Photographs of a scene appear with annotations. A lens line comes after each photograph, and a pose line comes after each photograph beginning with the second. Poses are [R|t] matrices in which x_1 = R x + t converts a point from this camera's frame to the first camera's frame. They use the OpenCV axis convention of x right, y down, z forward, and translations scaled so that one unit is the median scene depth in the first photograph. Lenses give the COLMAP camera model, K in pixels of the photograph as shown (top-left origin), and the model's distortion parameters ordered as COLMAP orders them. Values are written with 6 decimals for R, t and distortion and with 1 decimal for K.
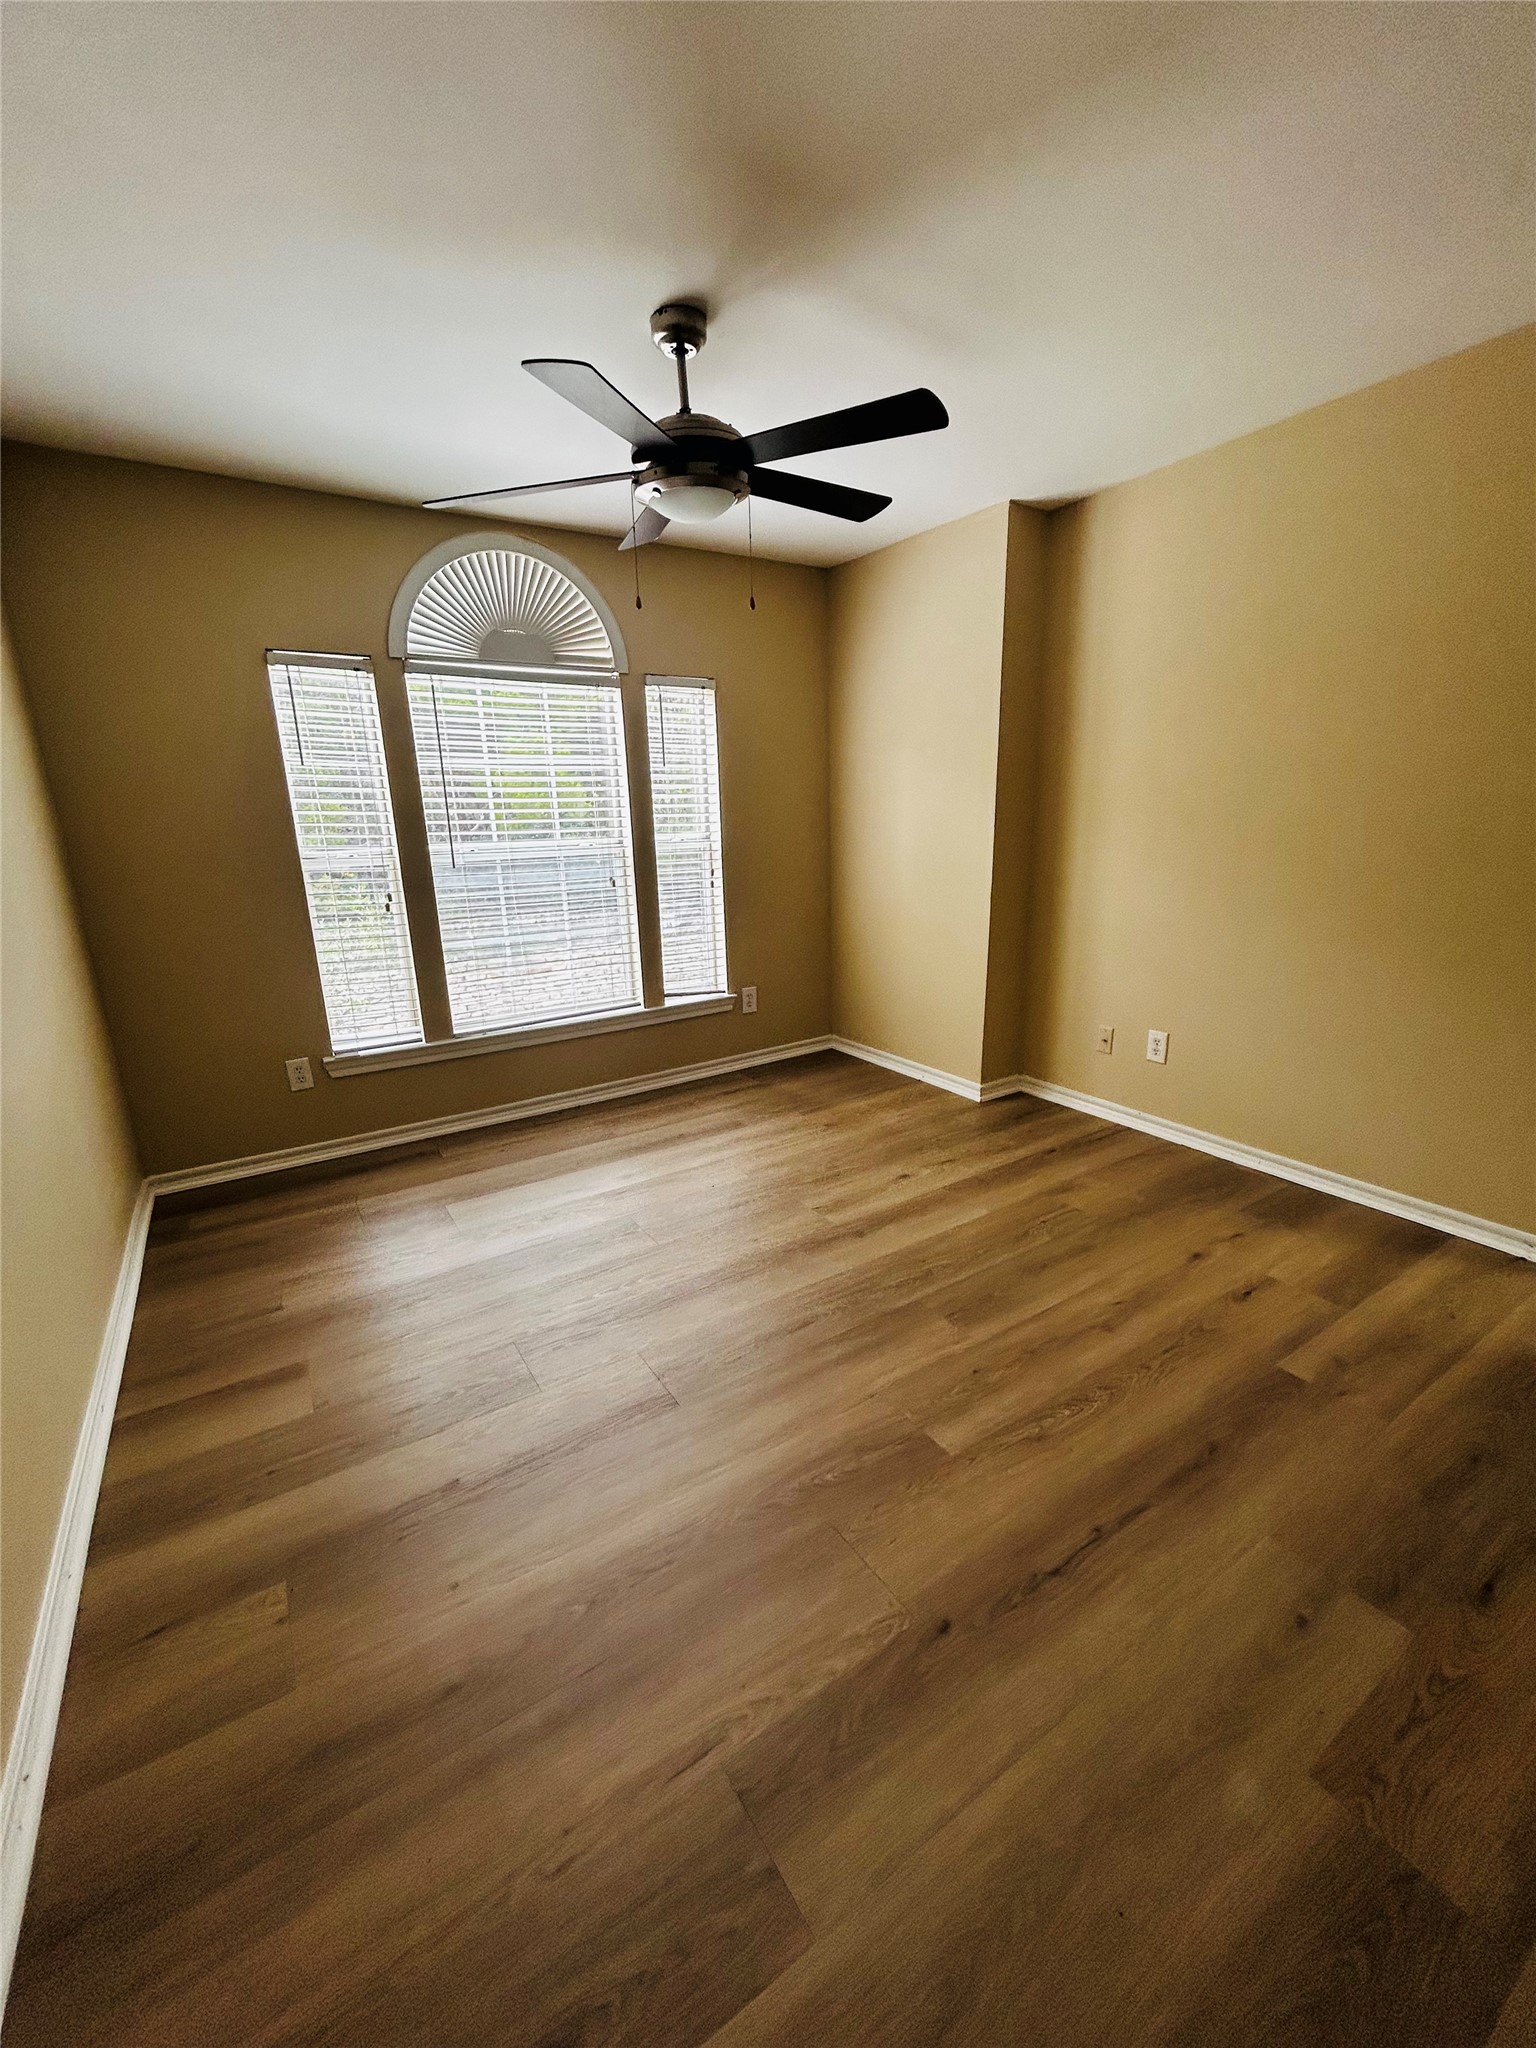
lens RADIAL K [[829.3, 0, 768.0], [0, 829.3, 1024.0], [0, 0, 1]] dist [0.001701, 0.000325]
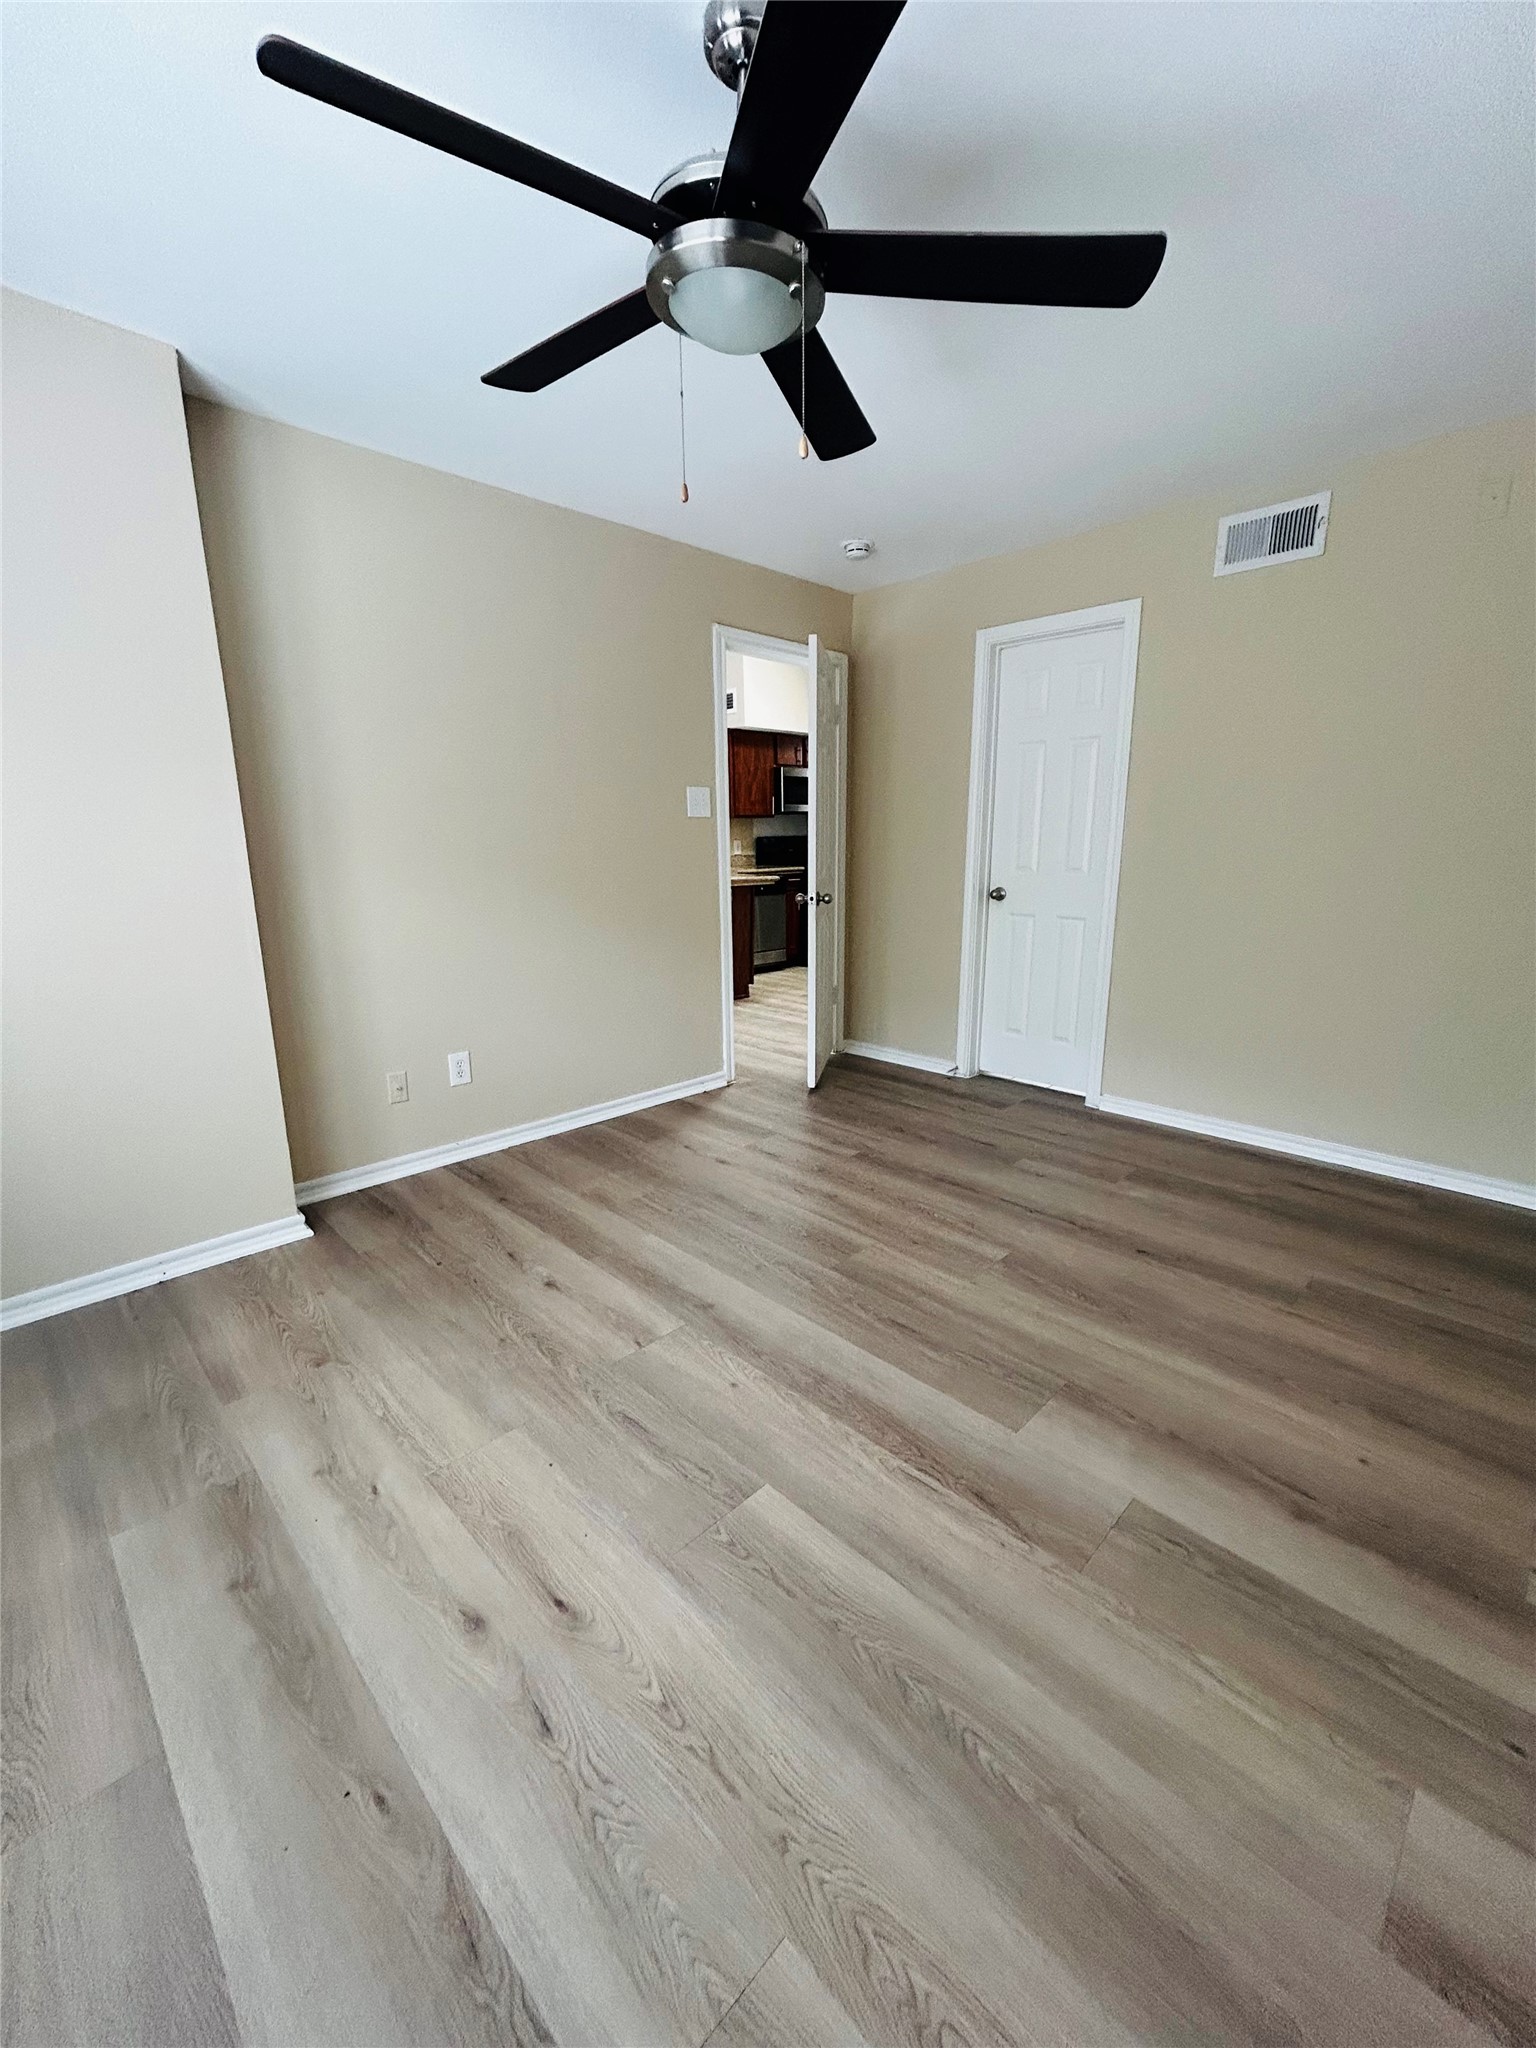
lens RADIAL K [[829.3, 0, 768.0], [0, 829.3, 1024.0], [0, 0, 1]] dist [0.001701, 0.000325]
pose [[-0.214188, -0.183291, 0.959442, -0.629776], [0.256438, 0.937232, 0.236296, -0.188667], [-0.942530, 0.296649, -0.153741, 0.947545]]
